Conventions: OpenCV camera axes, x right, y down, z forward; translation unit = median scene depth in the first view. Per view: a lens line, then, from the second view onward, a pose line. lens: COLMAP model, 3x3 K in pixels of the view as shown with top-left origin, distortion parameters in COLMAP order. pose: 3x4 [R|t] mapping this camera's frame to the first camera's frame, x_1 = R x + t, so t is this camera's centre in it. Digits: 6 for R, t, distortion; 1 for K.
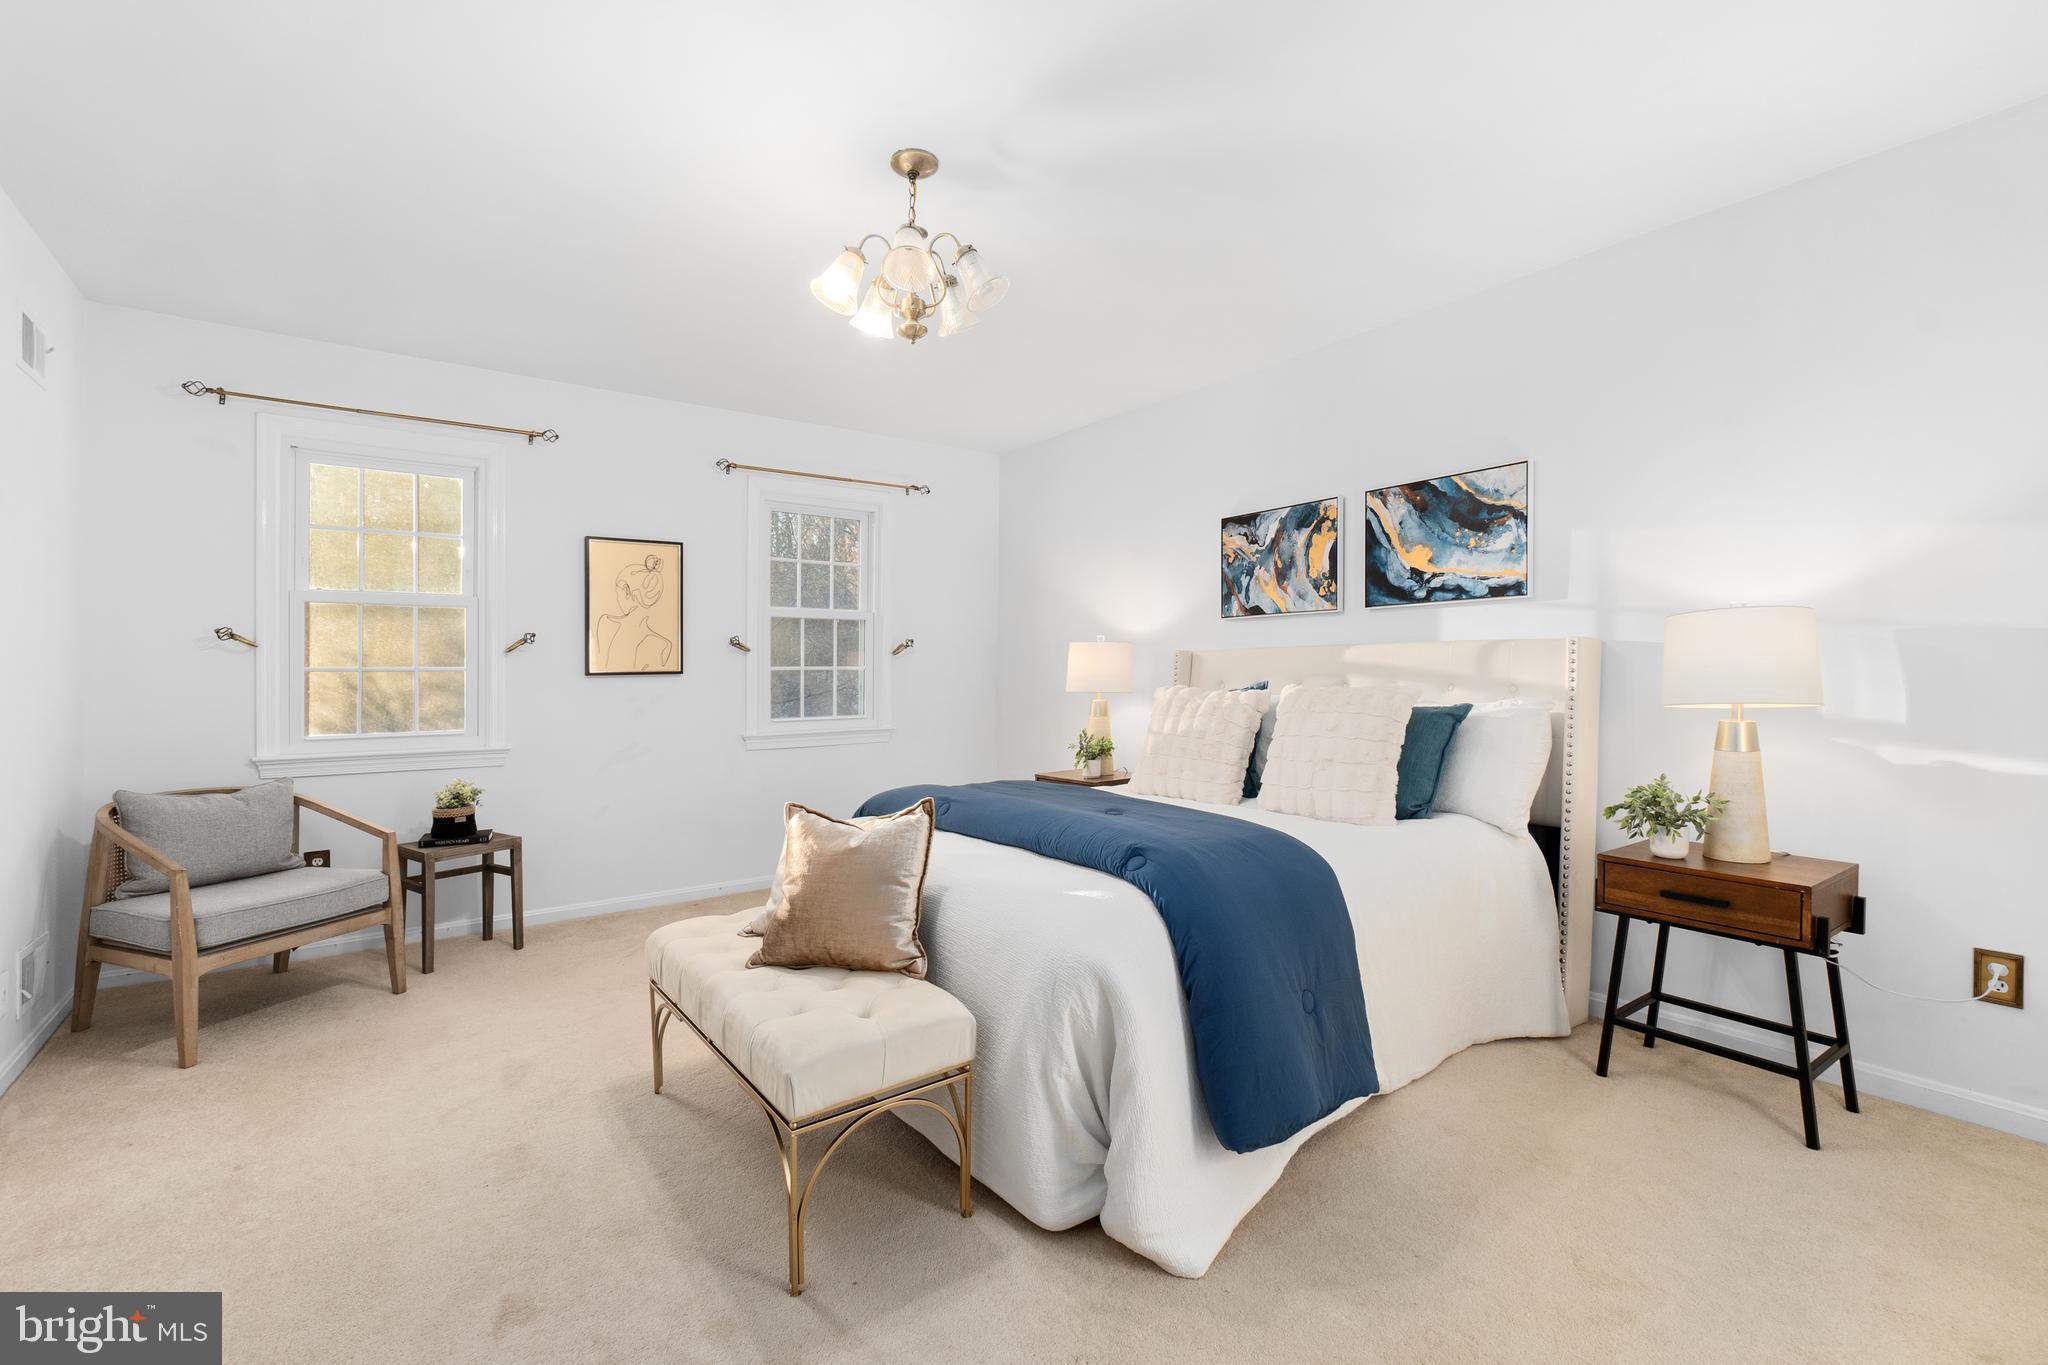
lens RADIAL K [[900.4, 0, 1020.6], [0, 900.4, 675.4], [0, 0, 1]] dist [0.002163, 0.003470]
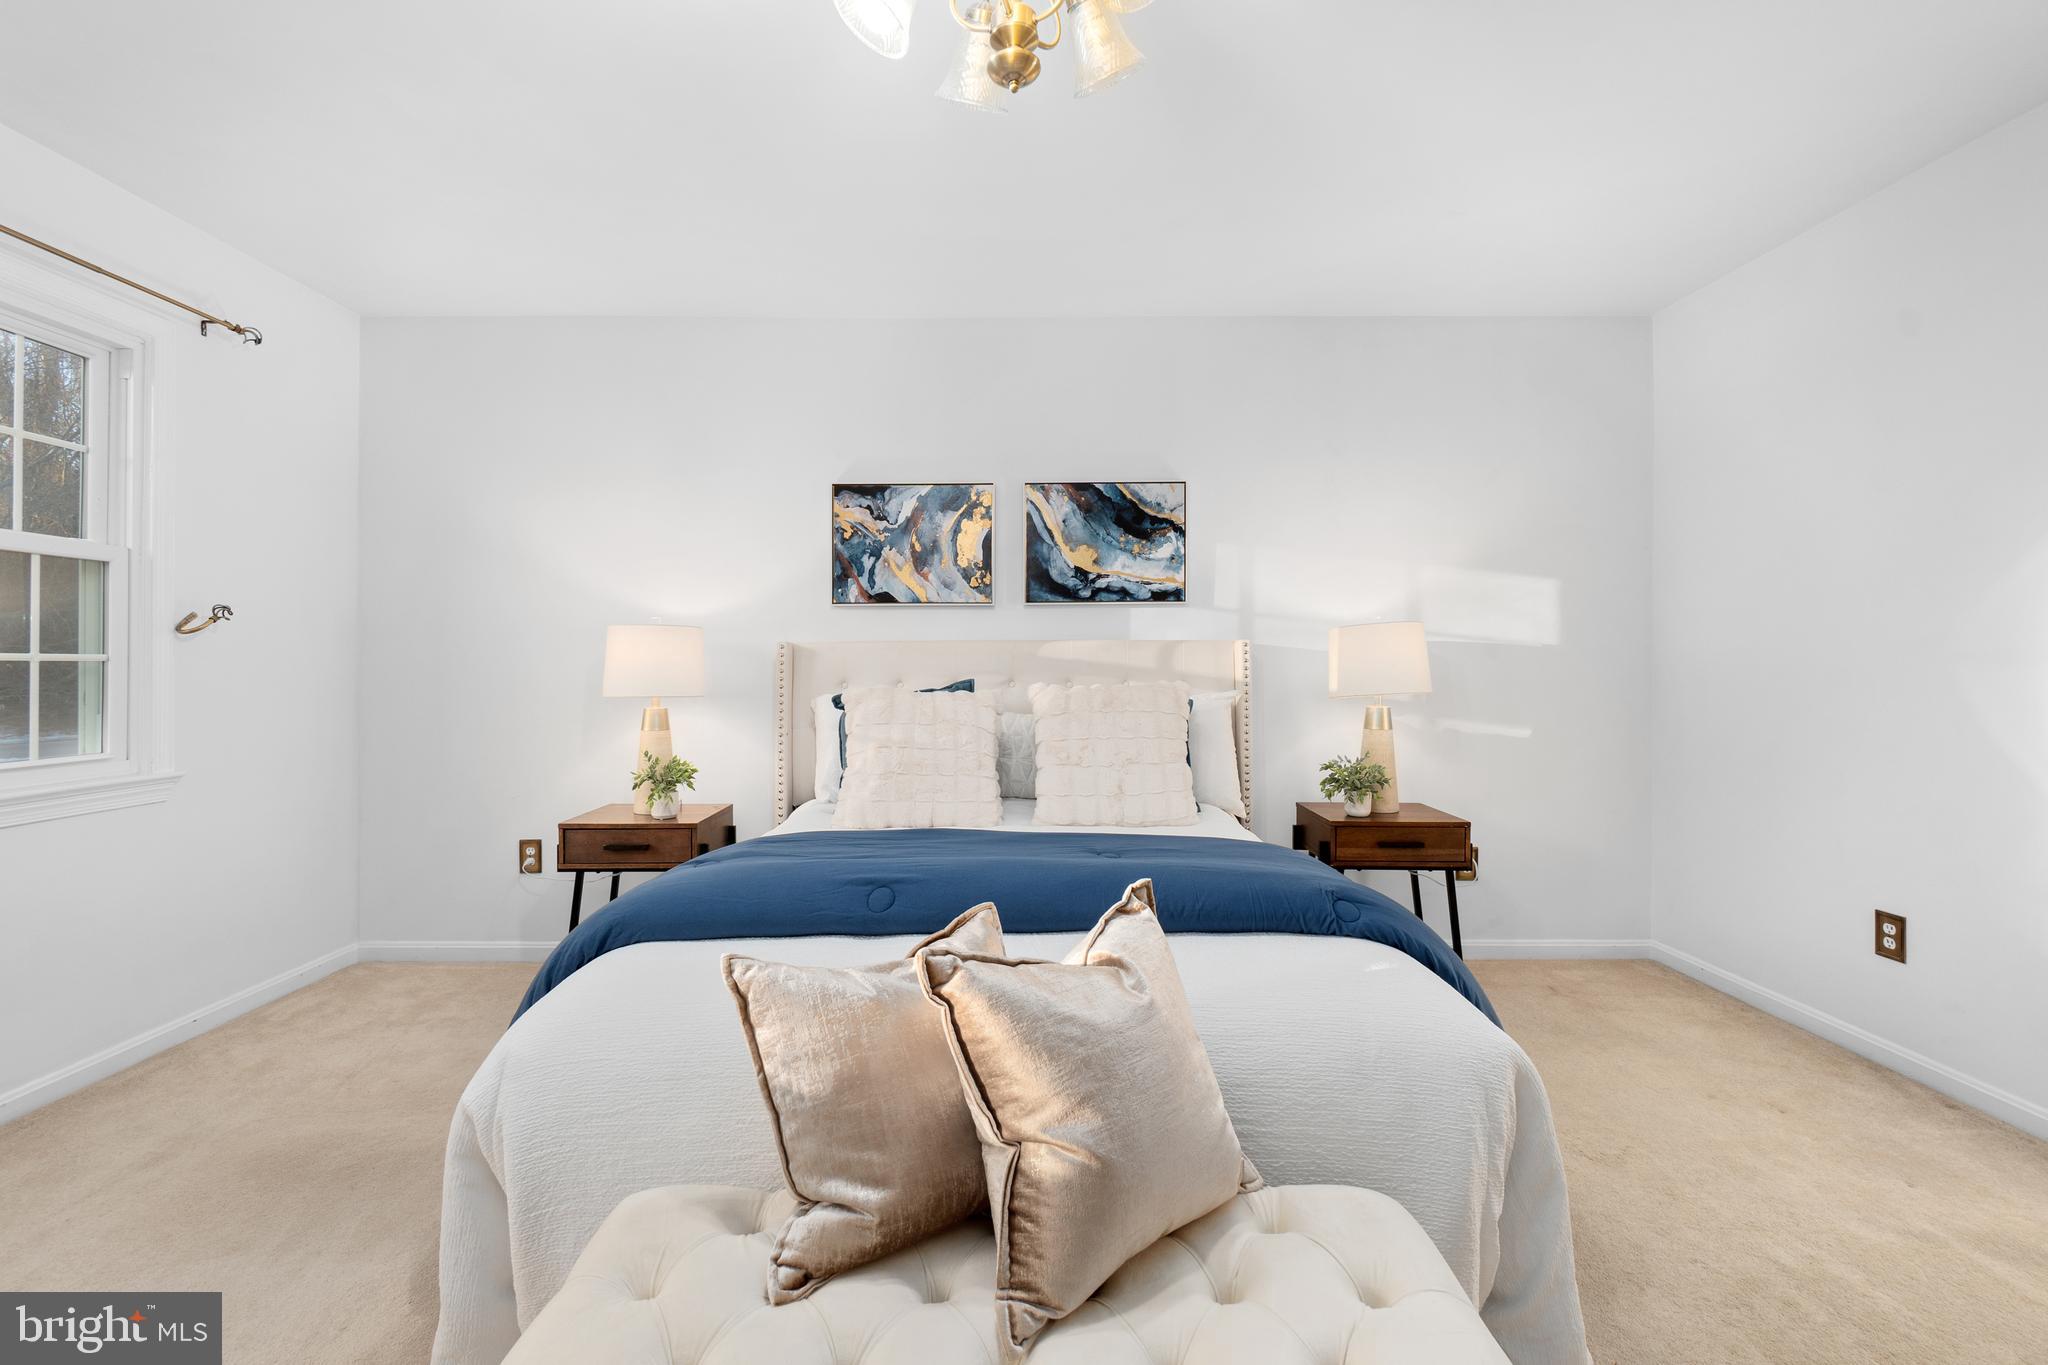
lens RADIAL K [[900.4, 0, 1020.6], [0, 900.4, 675.4], [0, 0, 1]] dist [0.002163, 0.003470]
pose [[0.596477, -0.001717, 0.802628, -0.400923], [-0.000029, 0.999998, 0.002160, 0.000569], [-0.802630, -0.001312, 0.596476, 0.430618]]
